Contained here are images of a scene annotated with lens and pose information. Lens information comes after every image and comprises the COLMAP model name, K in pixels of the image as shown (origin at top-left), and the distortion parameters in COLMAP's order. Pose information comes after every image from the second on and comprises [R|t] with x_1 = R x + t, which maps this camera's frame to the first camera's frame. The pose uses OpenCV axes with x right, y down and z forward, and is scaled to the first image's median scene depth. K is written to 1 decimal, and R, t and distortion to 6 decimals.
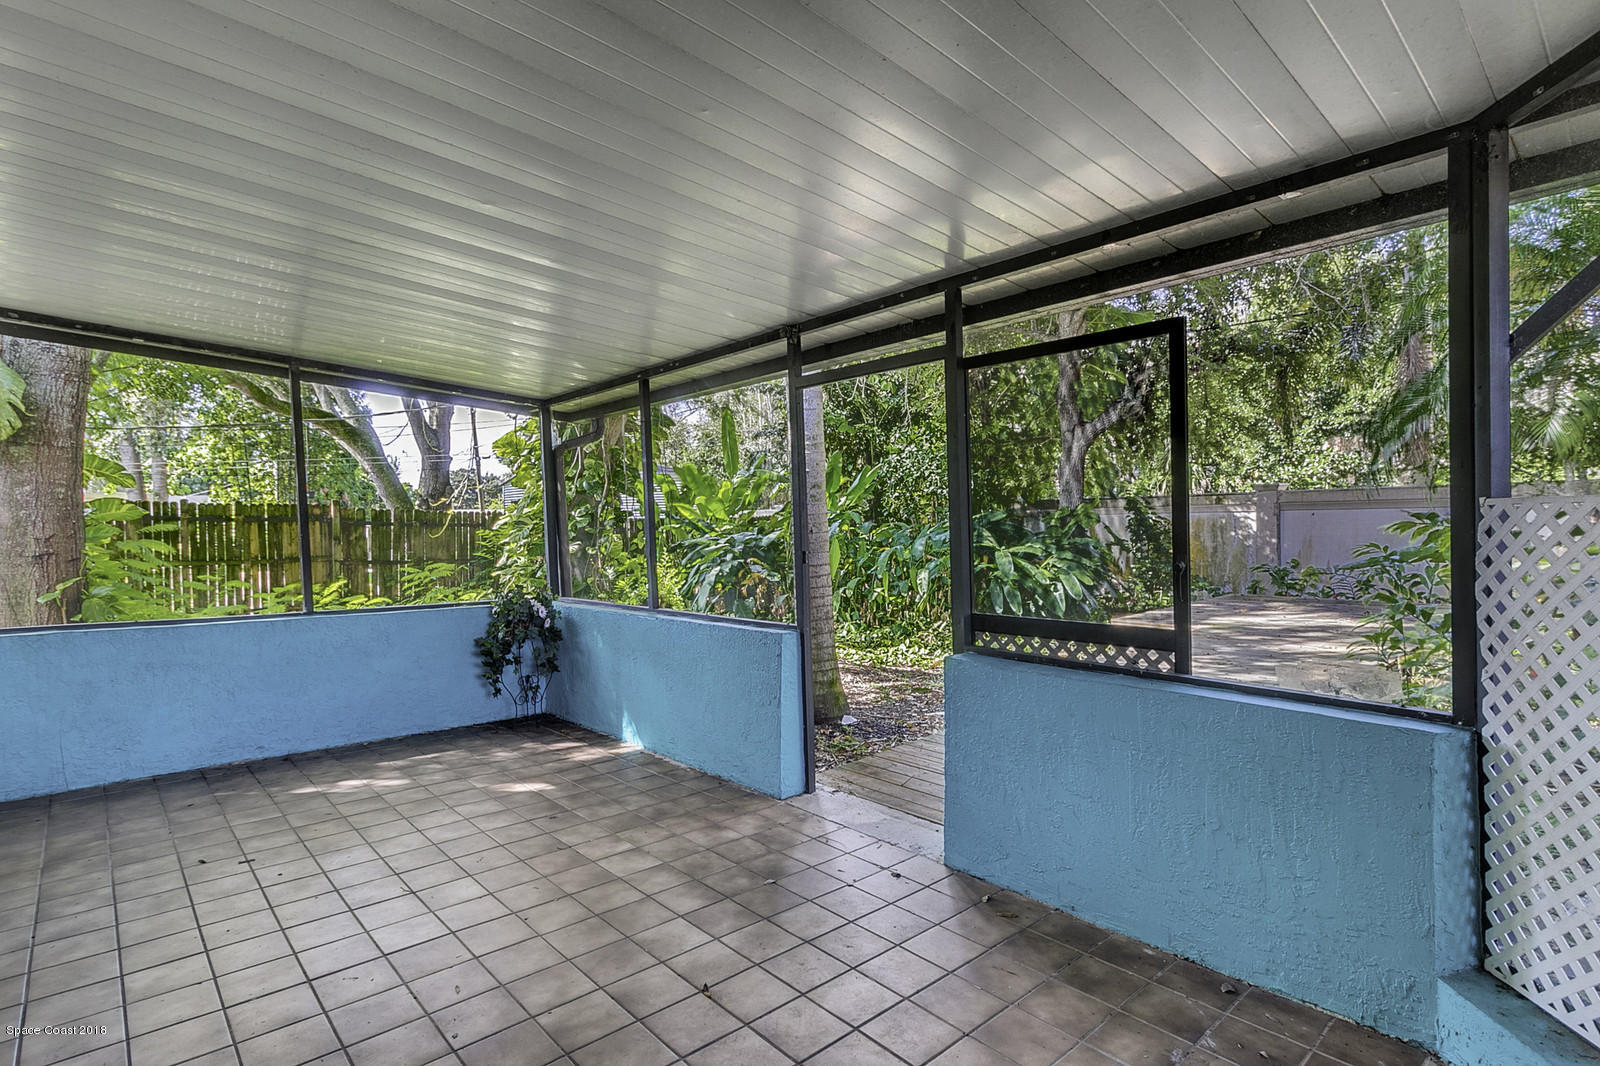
lens RADIAL K [[792.1, 0, 789.2], [0, 792.1, 536.1], [0, 0, 1]] dist [0.001628, -0.001022]
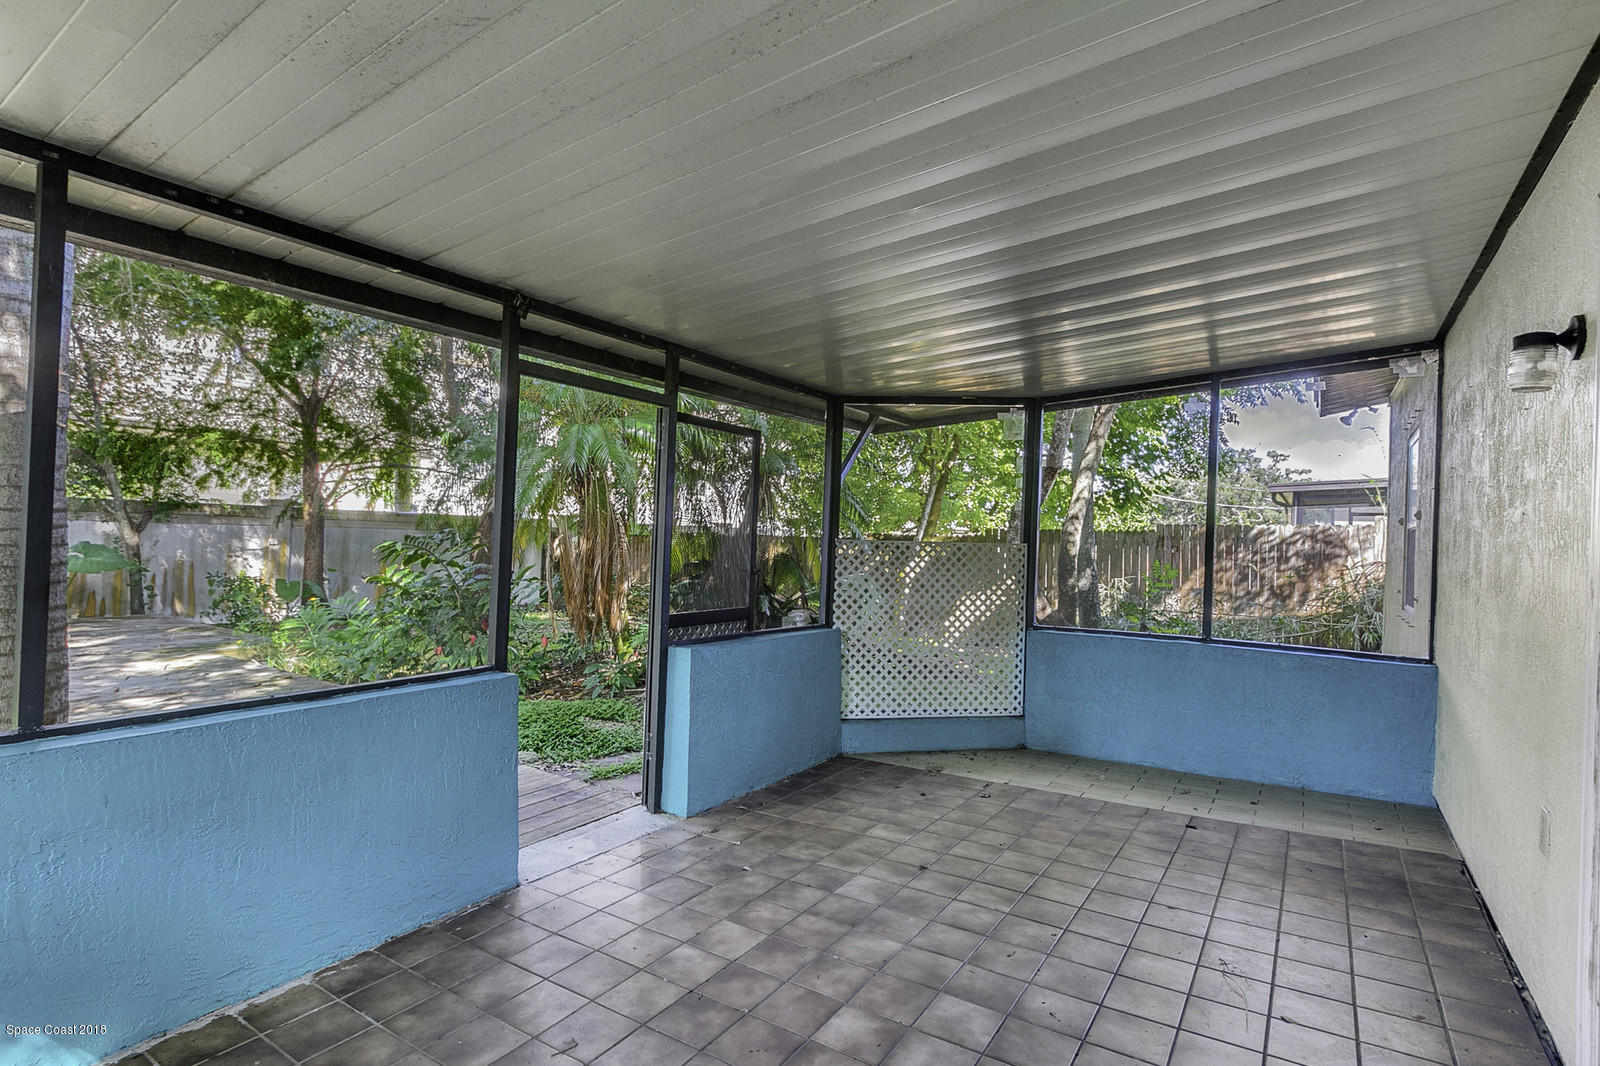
lens RADIAL K [[792.1, 0, 789.2], [0, 792.1, 536.1], [0, 0, 1]] dist [0.001628, -0.001022]
pose [[-0.259145, 0.020163, 0.965628, -0.326805], [-0.006772, 0.999720, -0.022692, -0.000435], [-0.965815, -0.012419, -0.258936, 0.362729]]
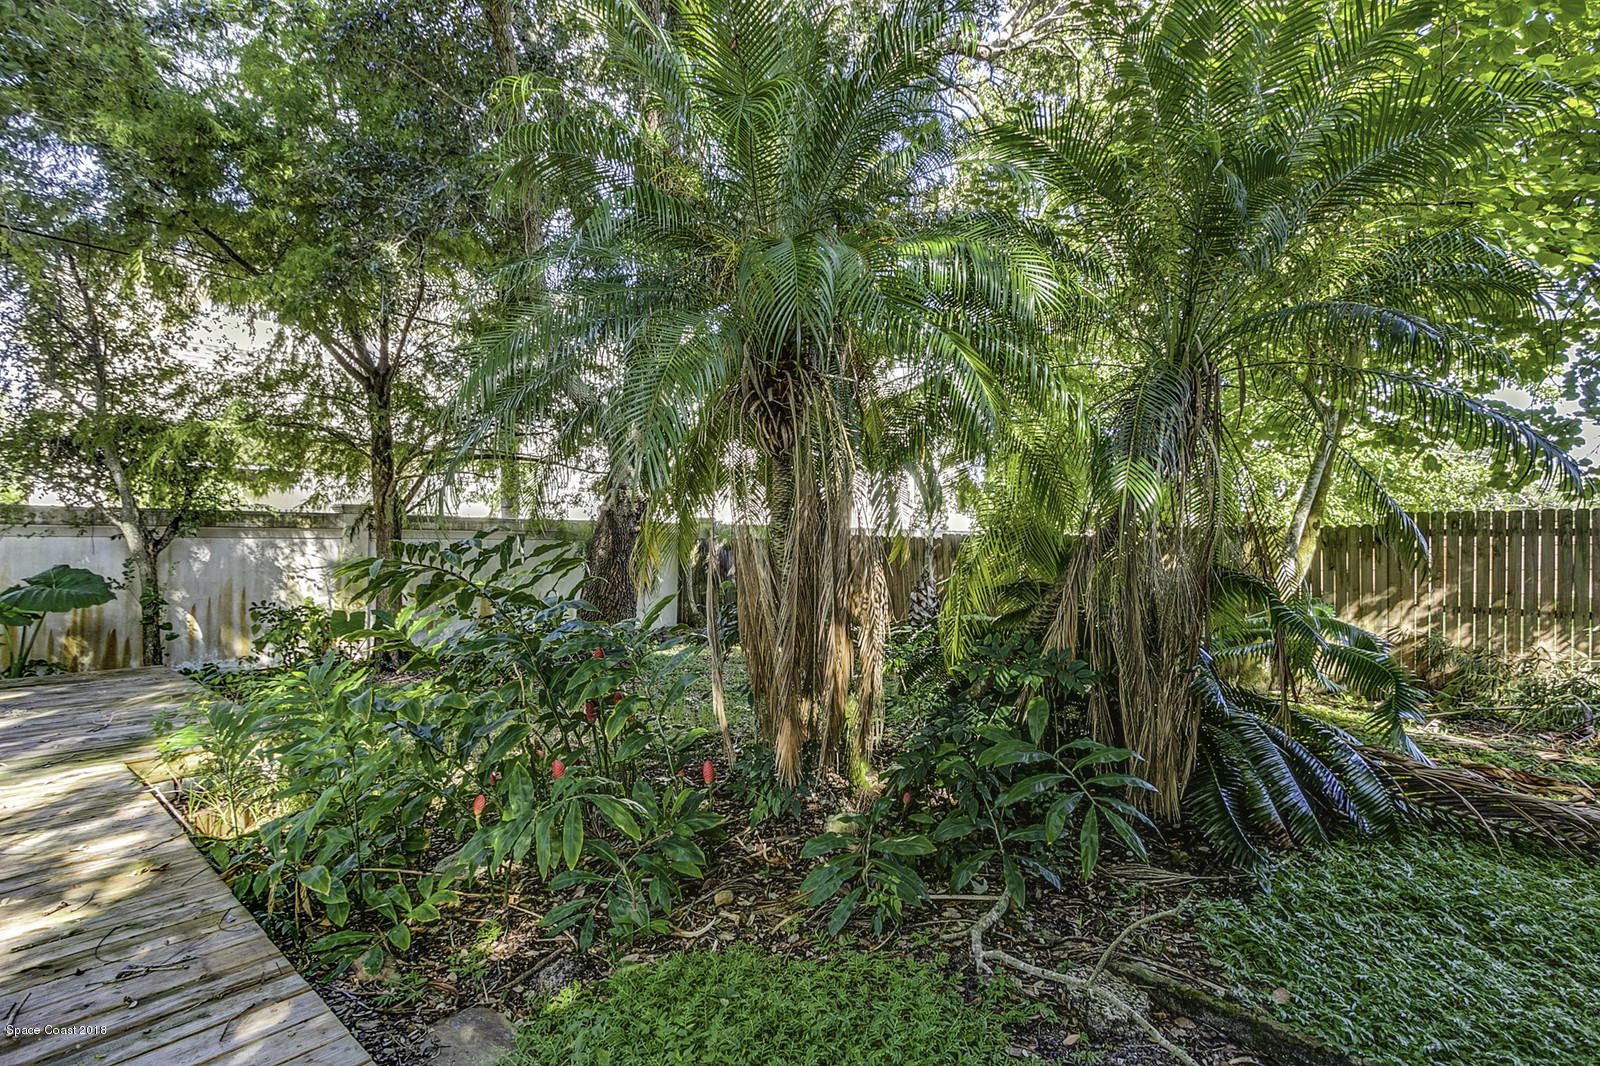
lens RADIAL K [[780.8, 0, 794.8], [0, 780.8, 548.6], [0, 0, 1]] dist [0.002022, -0.001067]
pose [[-0.116158, 0.013236, 0.993143, 0.094082], [0.018062, 0.999774, -0.011212, -0.005848], [-0.993067, 0.016636, -0.116371, 0.391134]]
